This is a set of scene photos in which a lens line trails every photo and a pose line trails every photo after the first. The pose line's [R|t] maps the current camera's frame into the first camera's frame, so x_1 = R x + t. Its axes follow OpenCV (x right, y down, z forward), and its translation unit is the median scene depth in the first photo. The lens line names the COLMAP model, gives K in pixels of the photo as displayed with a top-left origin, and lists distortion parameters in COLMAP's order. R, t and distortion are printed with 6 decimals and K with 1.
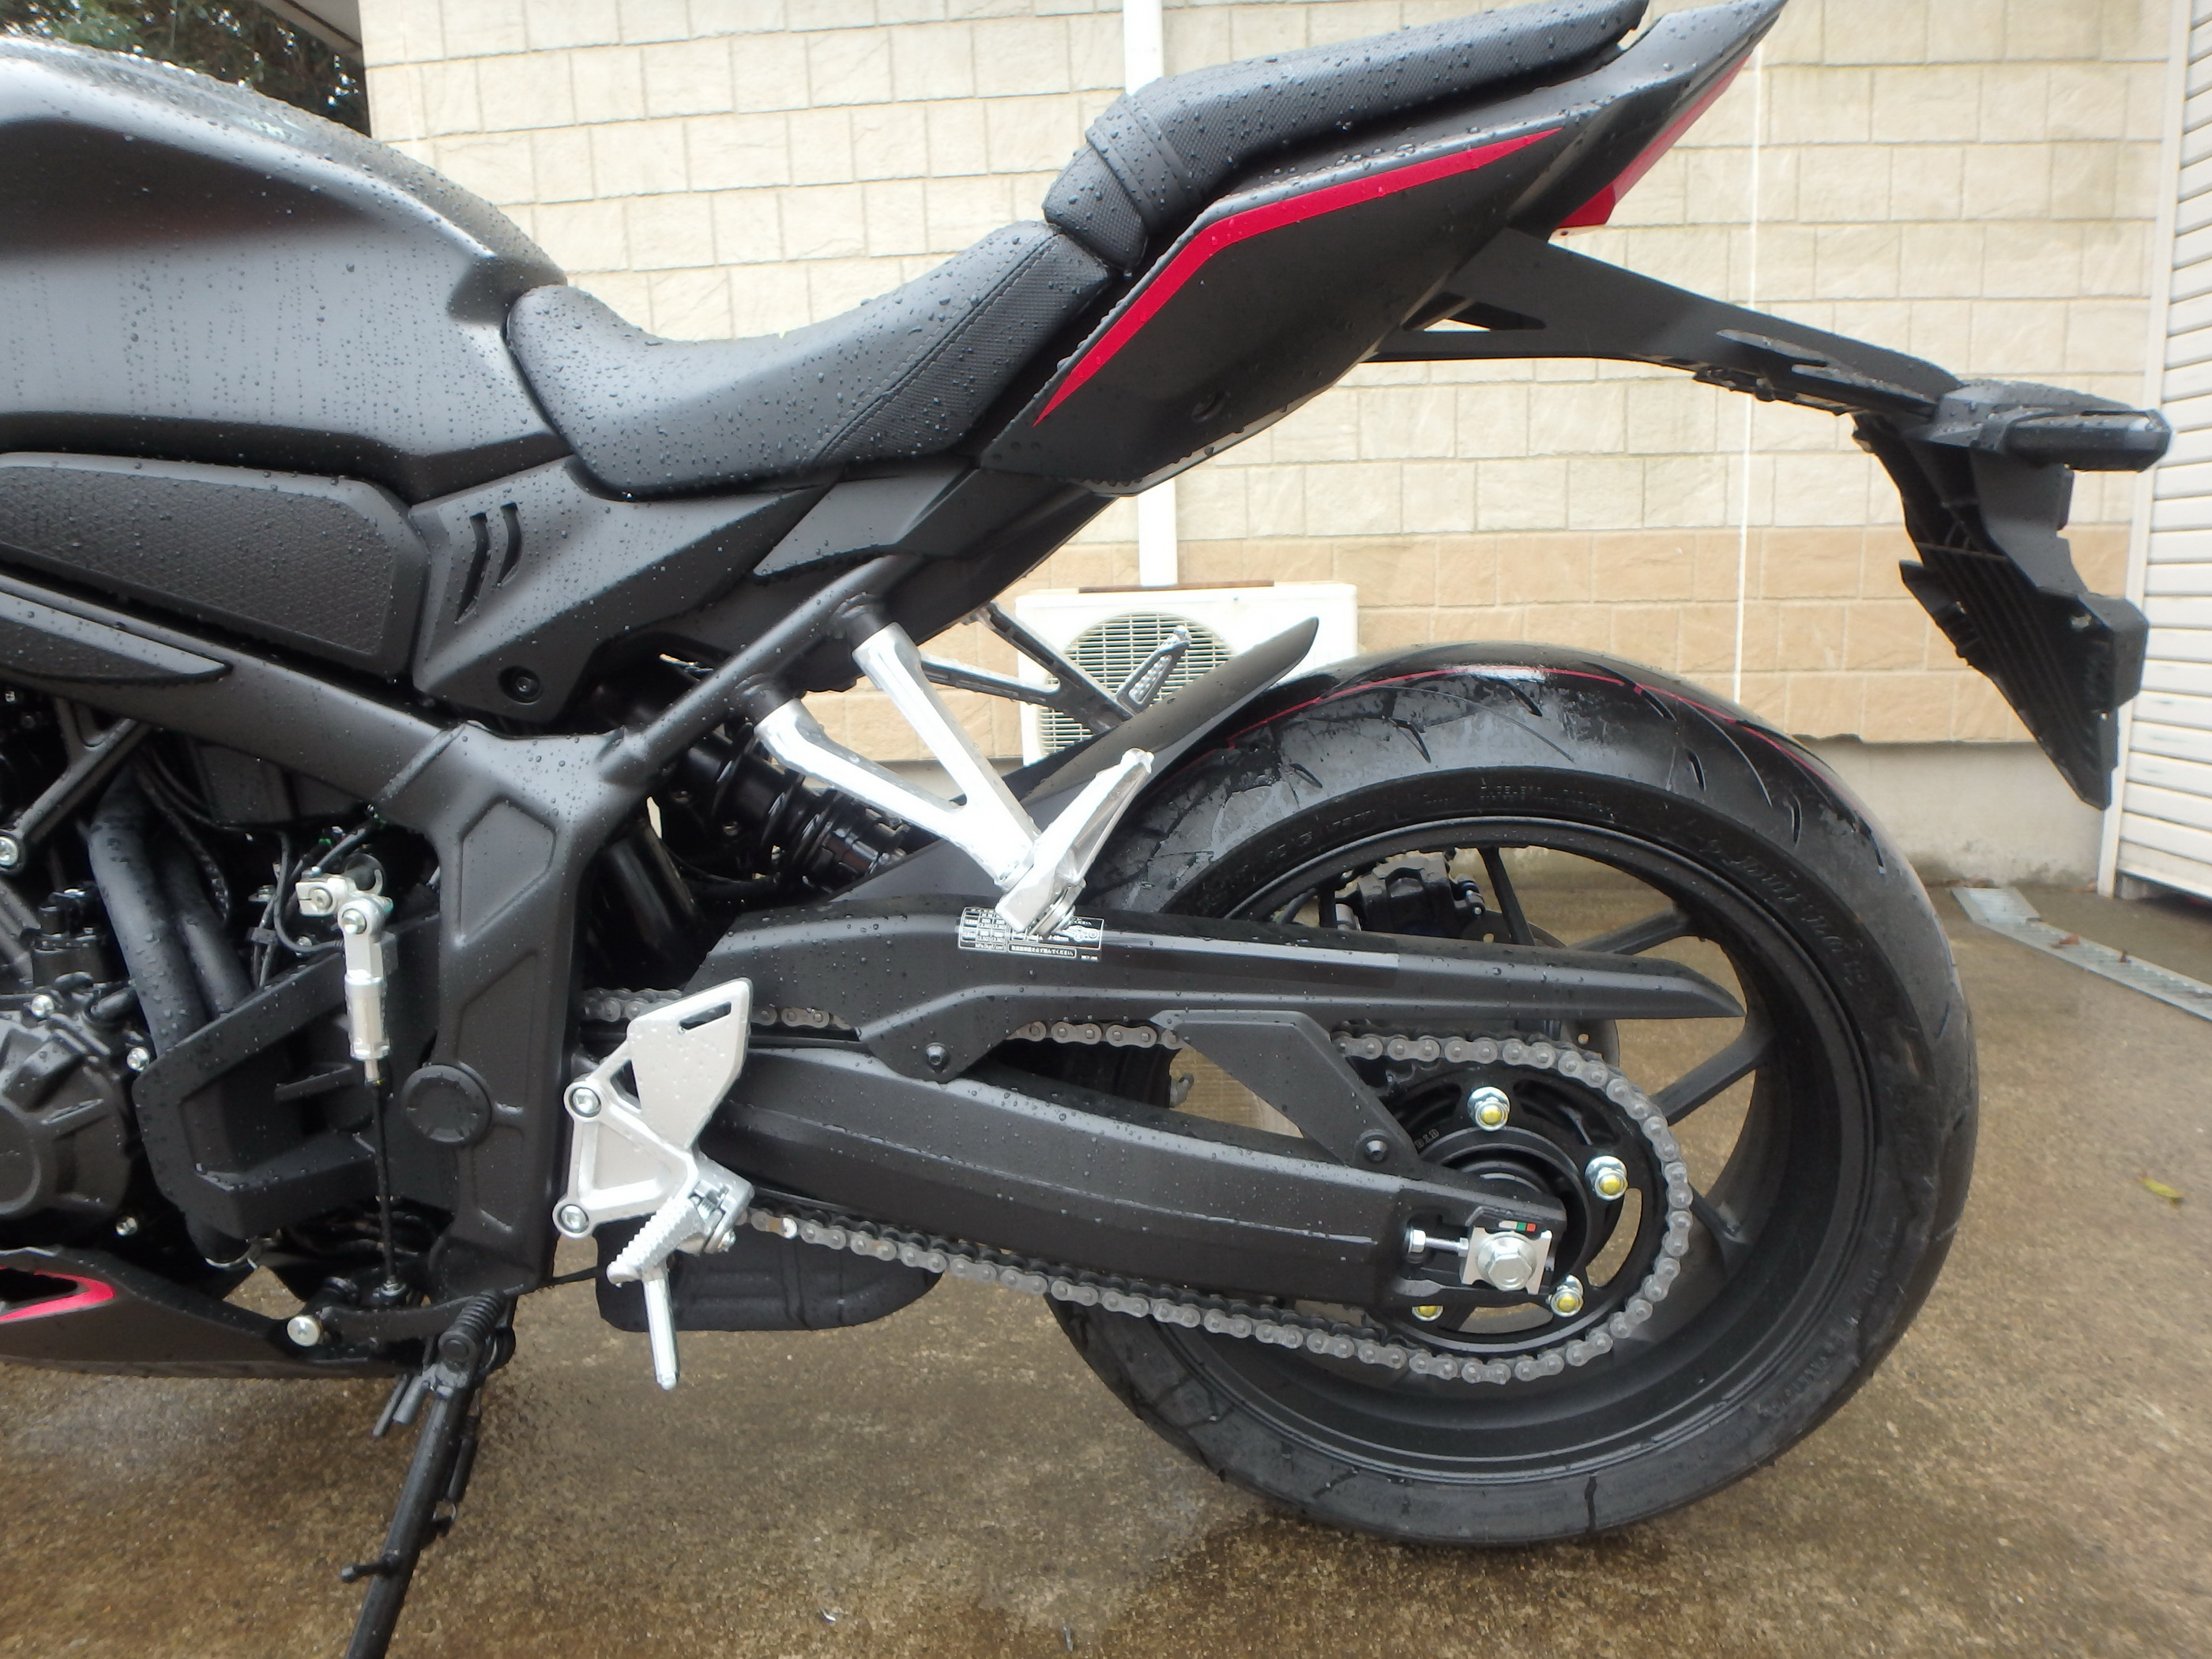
lens RADIAL K [[1365.7, 0, 1122.0], [0, 1365.7, 831.9], [0, 0, 1]] dist [-0.036831, 0.002619]
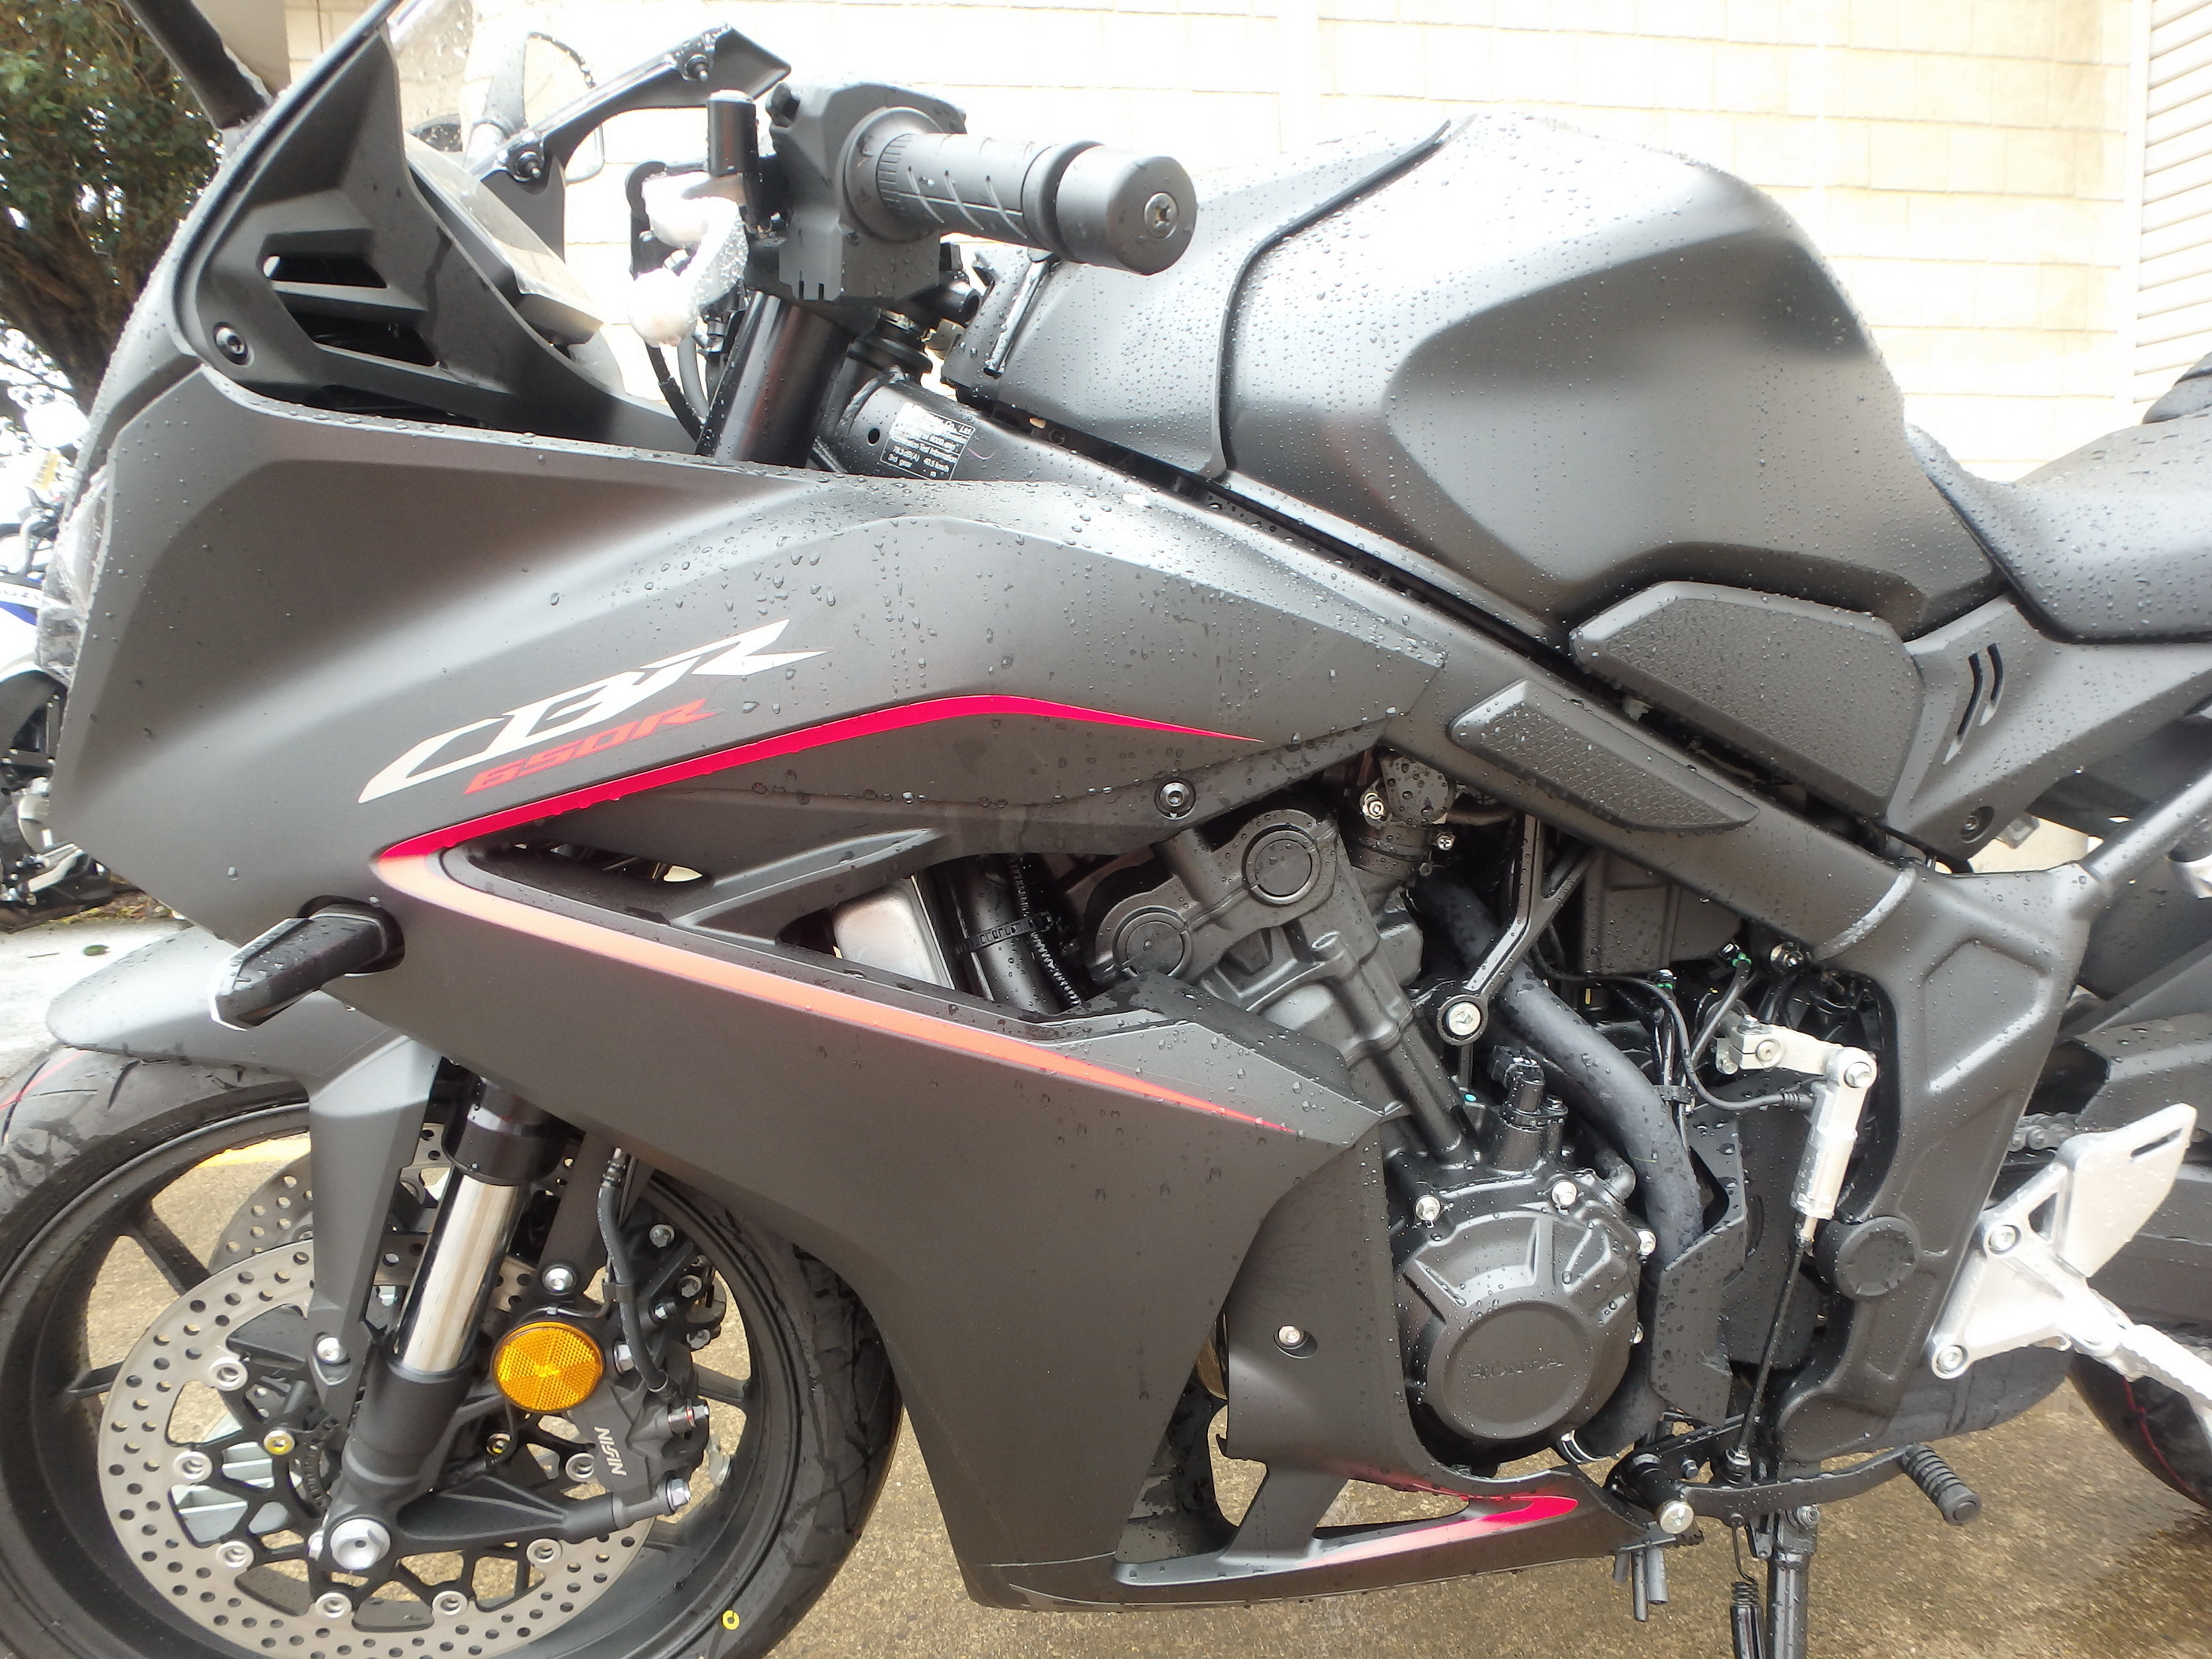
lens RADIAL K [[1362.2, 0, 1093.4], [0, 1362.2, 827.0], [0, 0, 1]] dist [-0.038402, 0.017360]
pose [[0.979800, -0.040649, 0.195805, -0.338837], [0.048242, 0.998251, -0.034165, -0.027925], [-0.194074, 0.042921, 0.980047, 0.041220]]
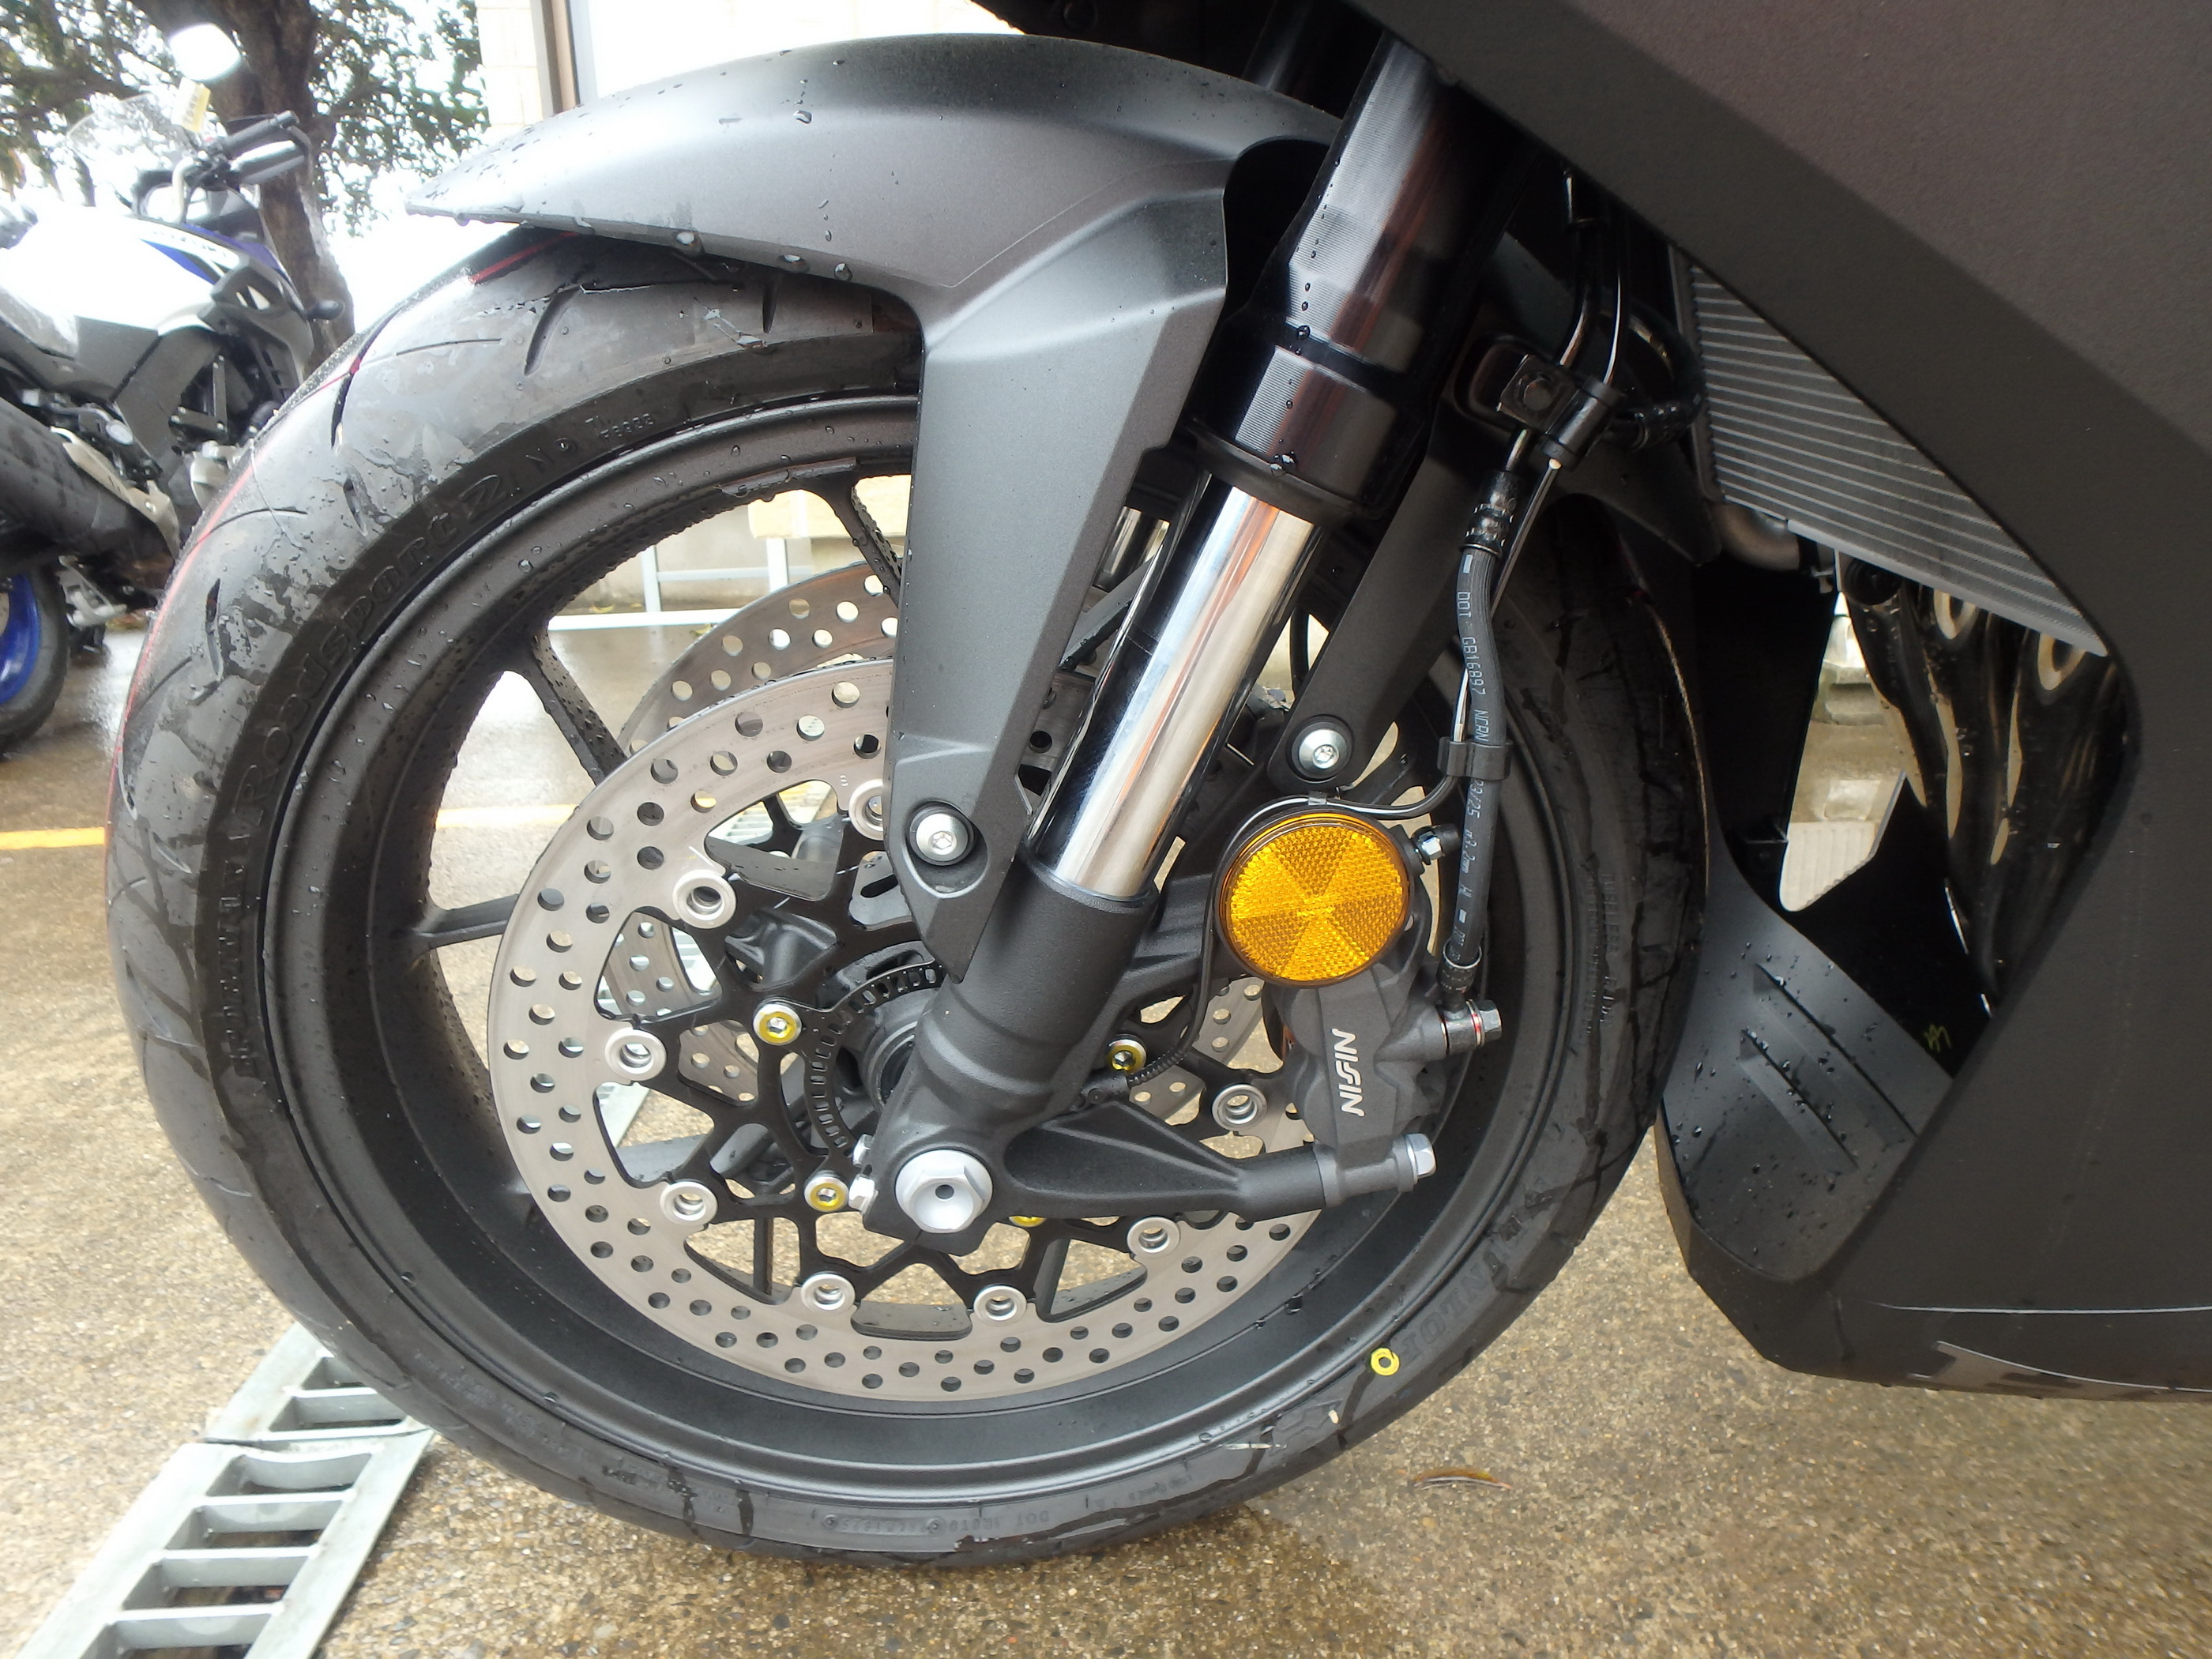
lens RADIAL K [[1387.2, 0, 1106.0], [0, 1387.2, 829.5], [0, 0, 1]] dist [-0.023710, 0.005085]
pose [[0.993933, -0.014620, 0.109007, -0.430872], [0.001994, 0.993358, 0.115051, 0.036869], [-0.109965, -0.114136, 0.987360, 0.178567]]
